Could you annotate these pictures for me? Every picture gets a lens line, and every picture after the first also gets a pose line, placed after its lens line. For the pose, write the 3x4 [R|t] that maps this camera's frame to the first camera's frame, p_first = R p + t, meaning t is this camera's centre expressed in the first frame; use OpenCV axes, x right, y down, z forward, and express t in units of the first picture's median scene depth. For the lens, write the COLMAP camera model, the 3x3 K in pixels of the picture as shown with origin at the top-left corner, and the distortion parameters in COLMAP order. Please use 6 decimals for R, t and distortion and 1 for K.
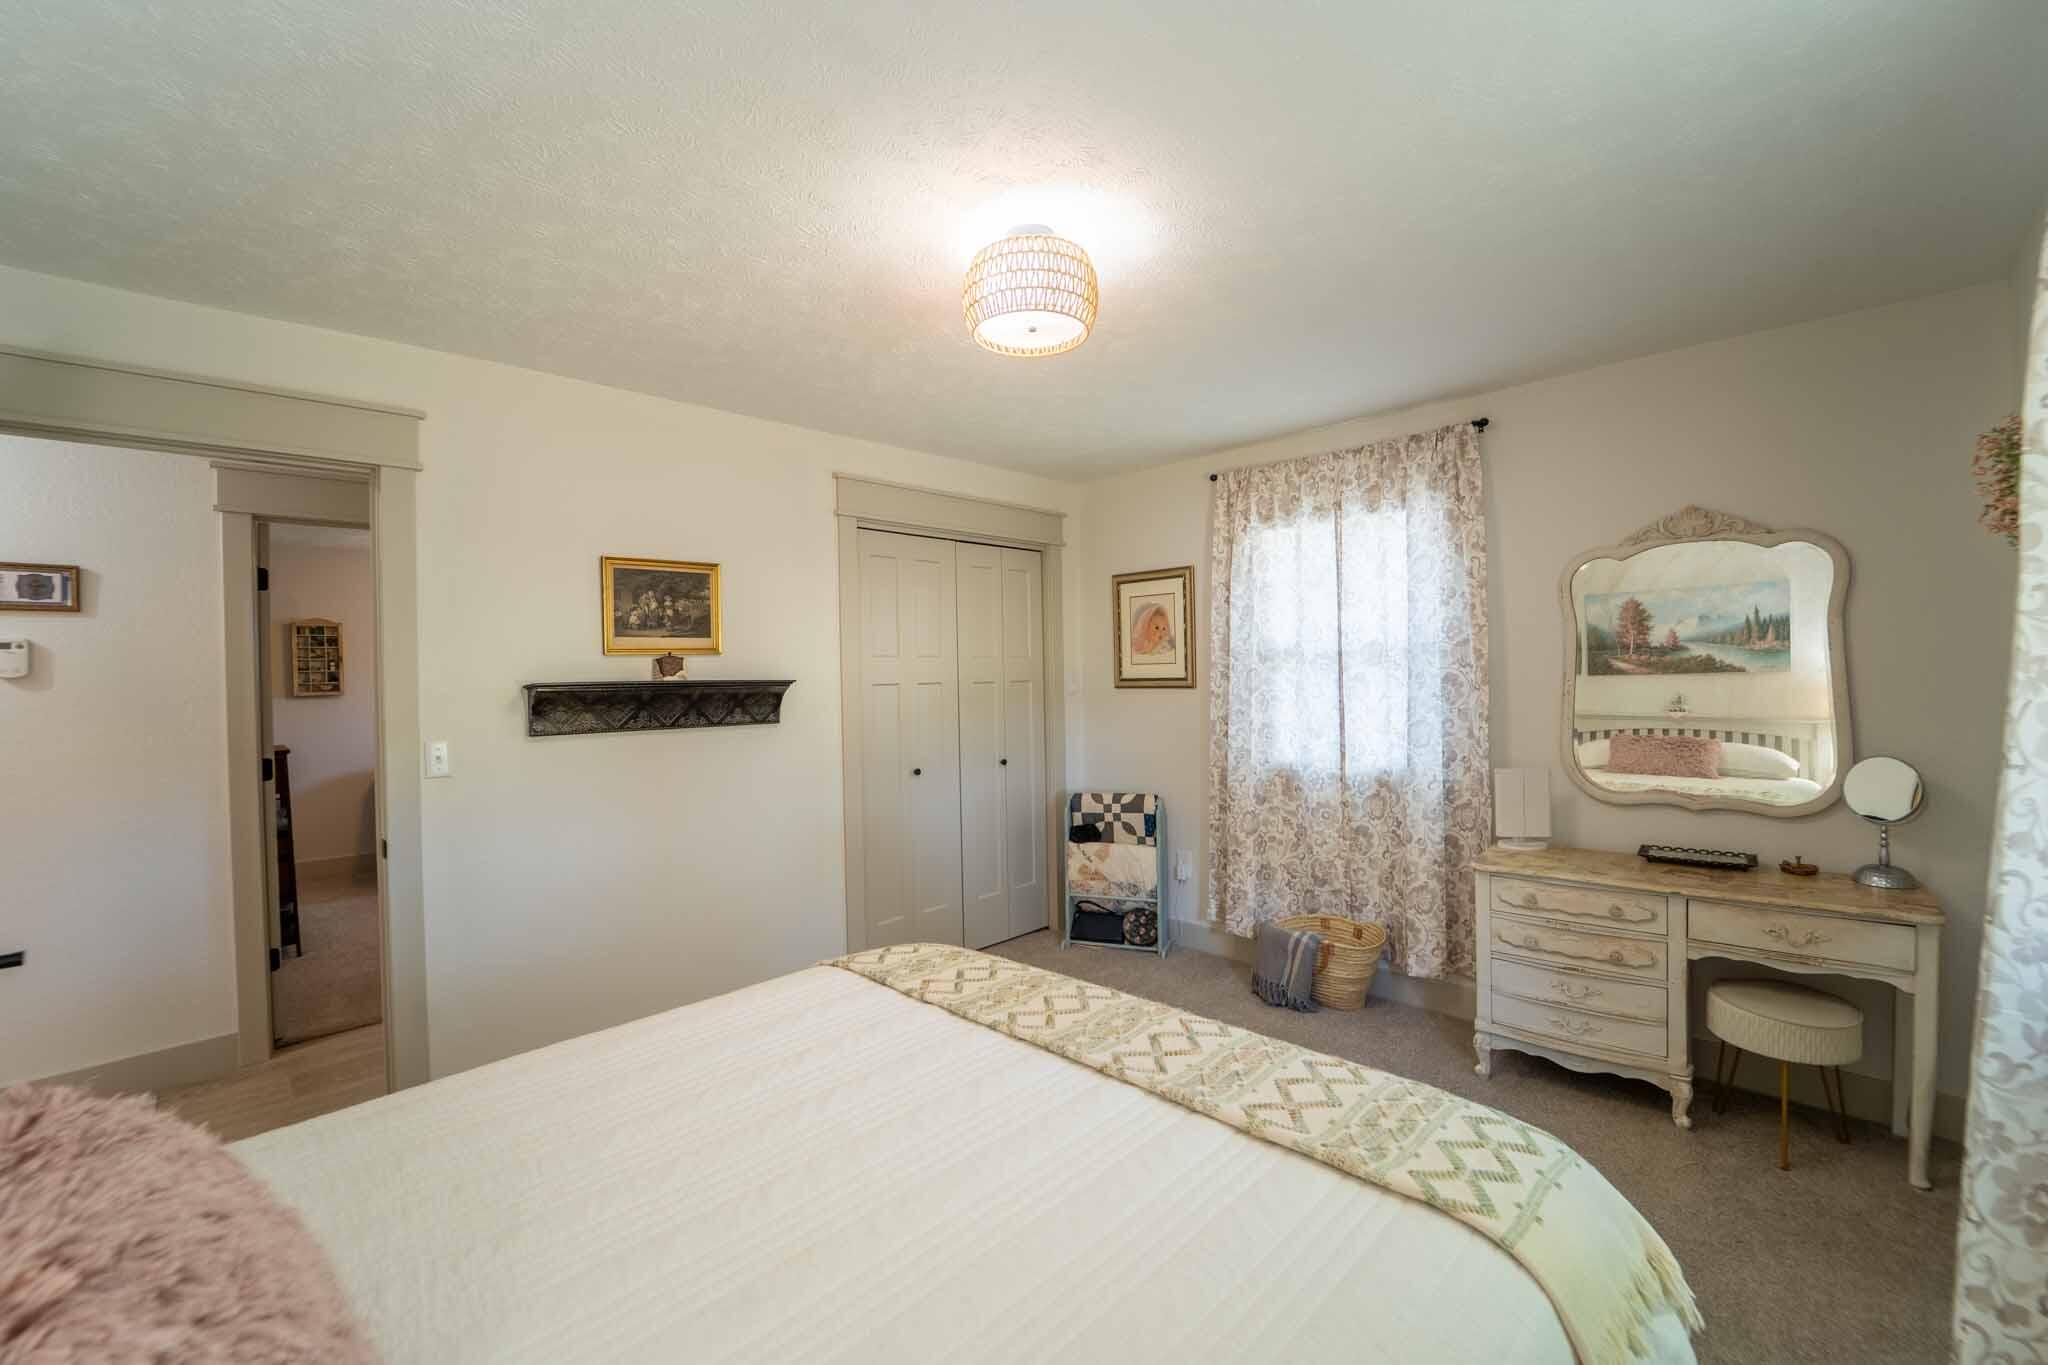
lens RADIAL K [[845.7, 0, 1021.7], [0, 845.7, 681.4], [0, 0, 1]] dist [-0.017250, -0.000274]
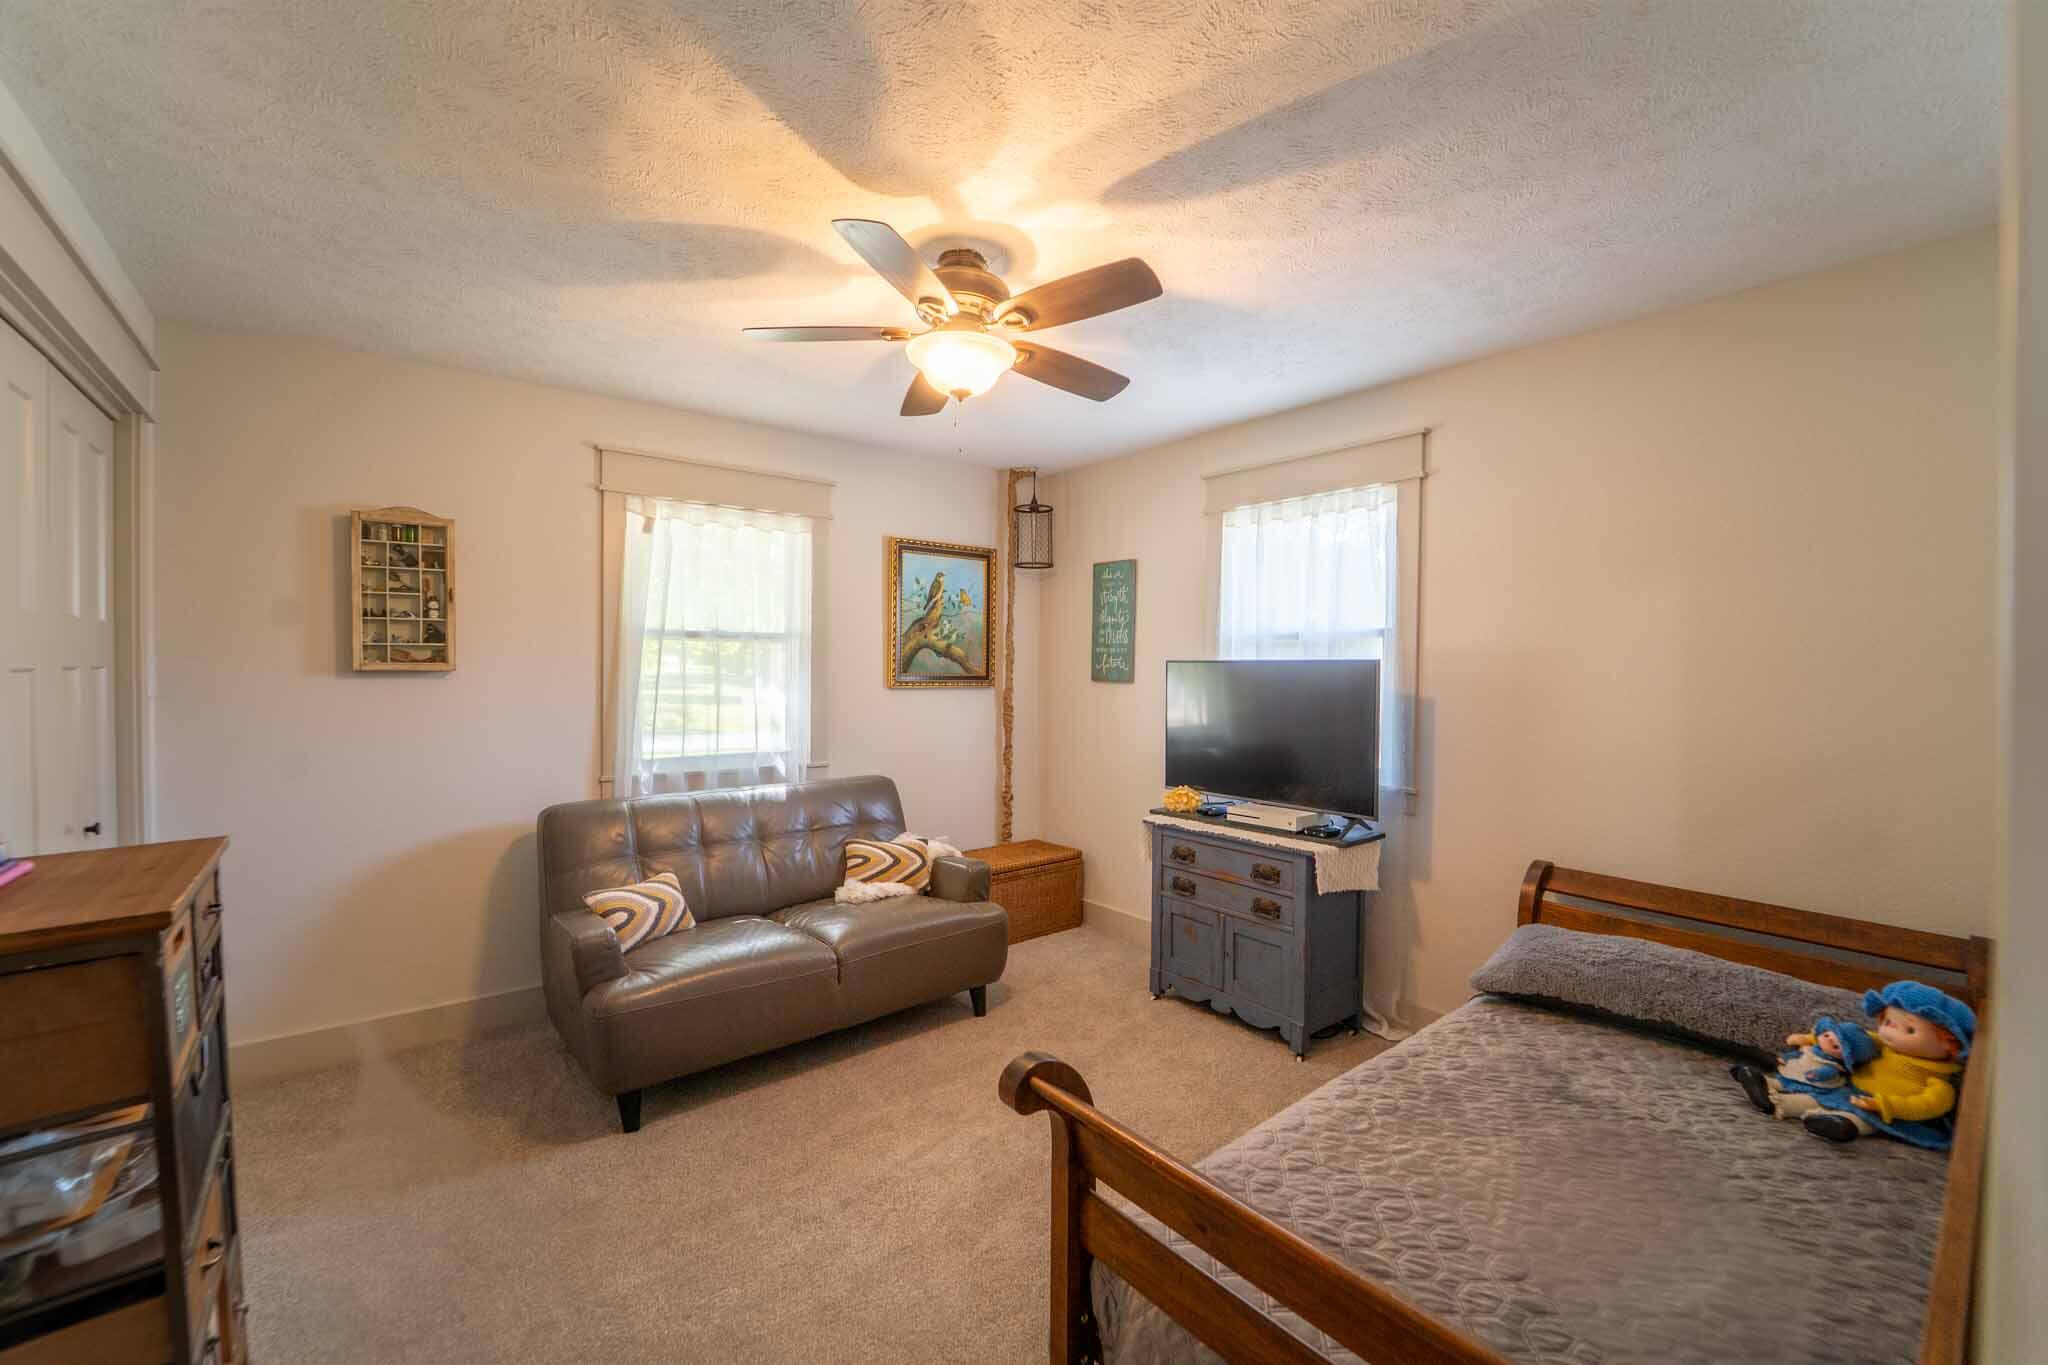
lens RADIAL K [[845.7, 0, 1025.2], [0, 845.7, 680.3], [0, 0, 1]] dist [-0.017250, -0.000274]
pose [[0.996108, 0.021779, -0.085410, -0.360074], [-0.021025, 0.999732, 0.009723, 0.008170], [0.085599, -0.007889, 0.996298, 0.444873]]
